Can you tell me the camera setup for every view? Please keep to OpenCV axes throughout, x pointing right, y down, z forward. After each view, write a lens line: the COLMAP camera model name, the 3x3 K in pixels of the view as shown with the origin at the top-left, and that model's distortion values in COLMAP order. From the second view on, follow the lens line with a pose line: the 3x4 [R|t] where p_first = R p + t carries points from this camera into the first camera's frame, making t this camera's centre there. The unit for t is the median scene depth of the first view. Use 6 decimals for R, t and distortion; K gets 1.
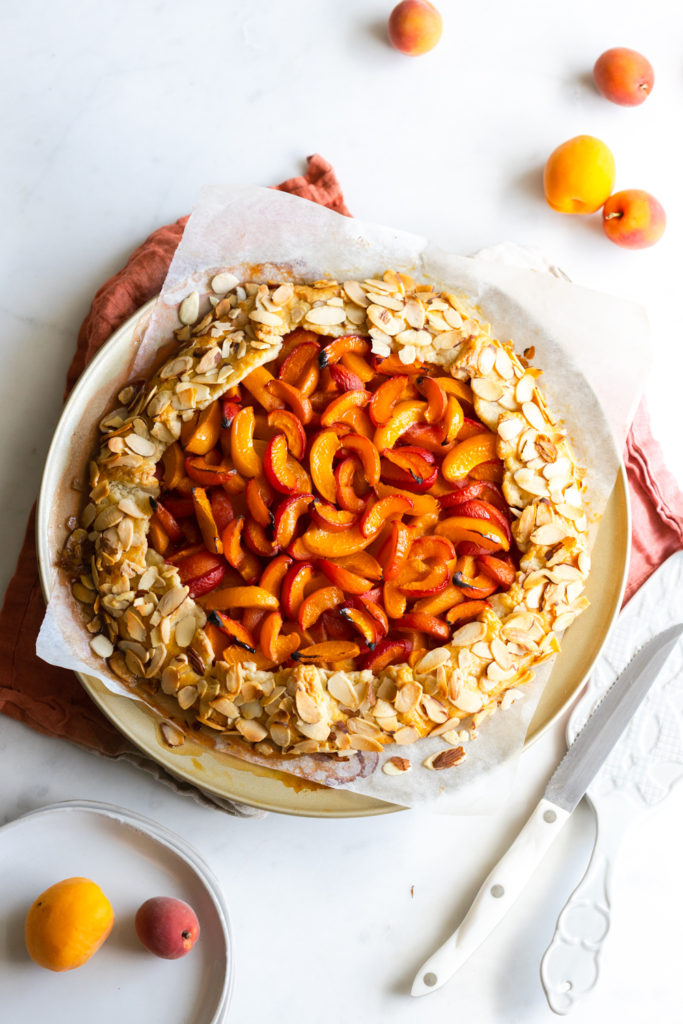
lens RADIAL K [[3152.1, 0, 344.1], [0, 3152.1, 512.7], [0, 0, 1]] dist [0.079211, 0.000000]
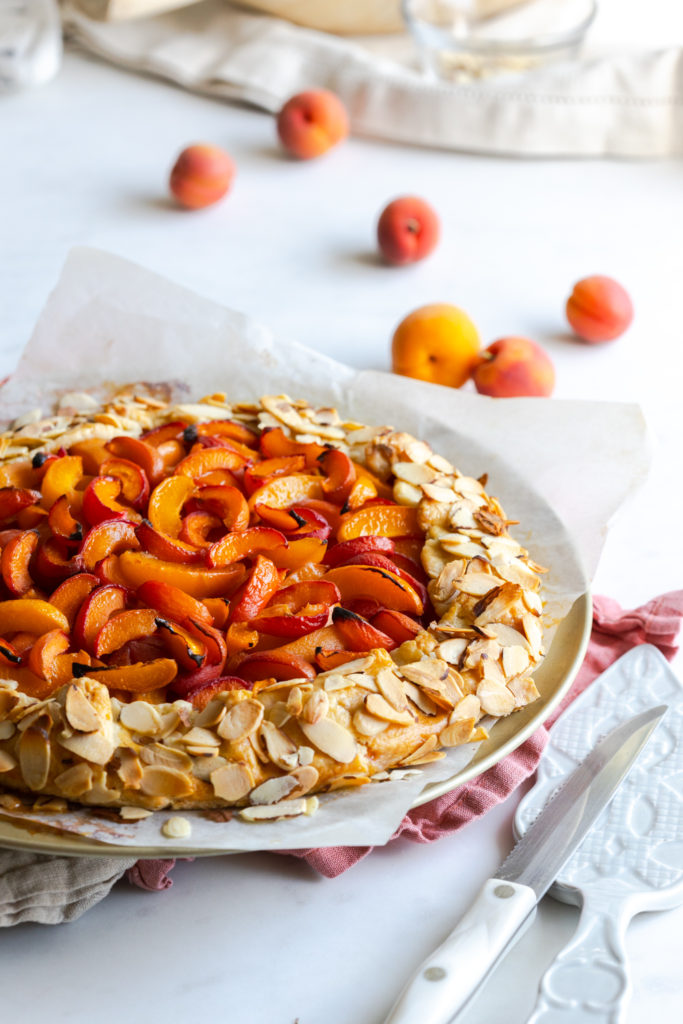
lens RADIAL K [[3152.1, 0, 340.0], [0, 3152.1, 511.1], [0, 0, 1]] dist [0.079211, 0.000000]
pose [[0.993636, 0.050355, -0.100755, 0.101570], [-0.107448, 0.692128, -0.713733, 0.478276], [0.033795, 0.720017, 0.693134, 0.517756]]
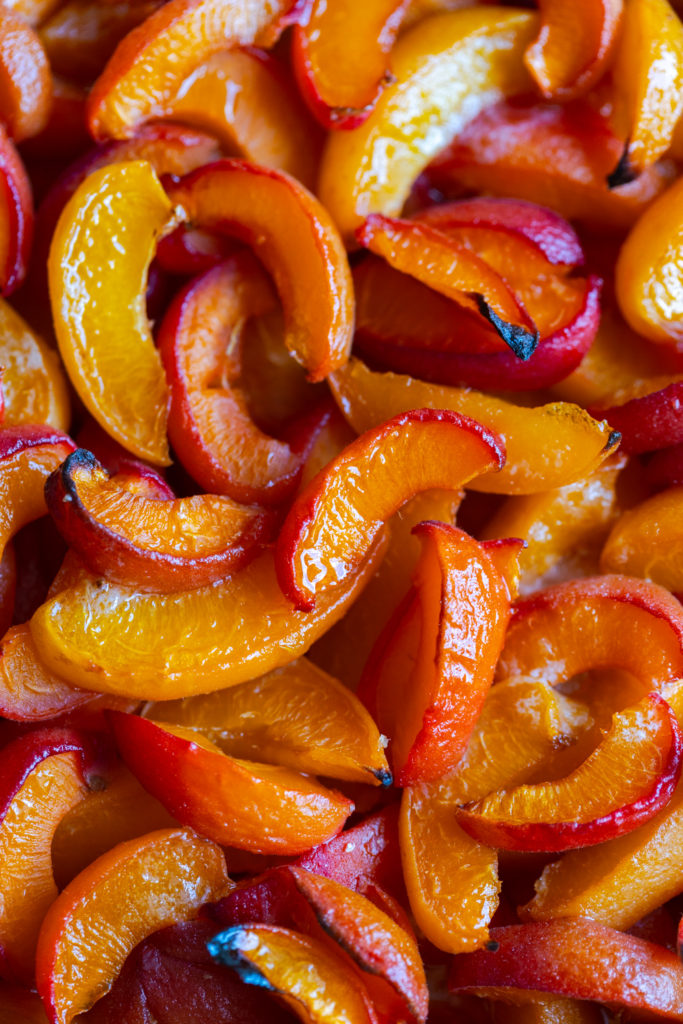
lens RADIAL K [[3812.5, 0, 342.1], [0, 3812.5, 515.1], [0, 0, 1]] dist [0.006005, 0.000000]
pose [[0.997213, -0.065559, -0.035617, 0.019748], [0.066740, 0.997223, 0.033042, -0.007714], [0.033352, -0.035327, 0.998819, 0.718326]]
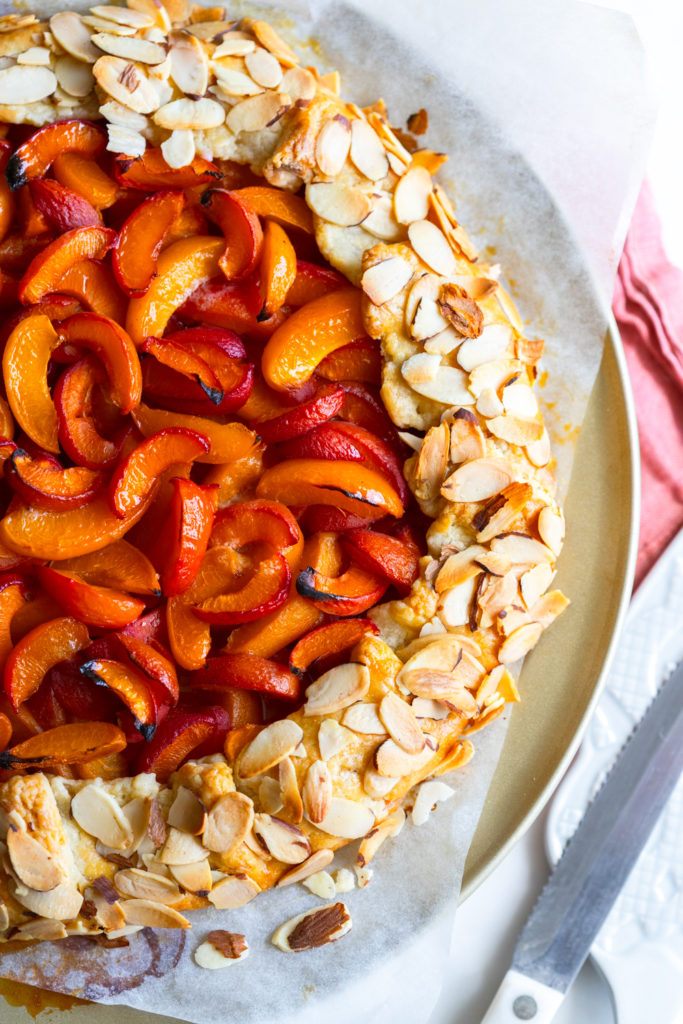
lens RADIAL K [[3152.1, 0, 333.1], [0, 3152.1, 509.9], [0, 0, 1]] dist [0.079211, 0.000000]
pose [[0.996216, -0.083067, -0.025576, 0.054073], [0.085115, 0.991967, 0.093575, -0.038081], [0.017598, -0.095398, 0.995284, 0.487166]]
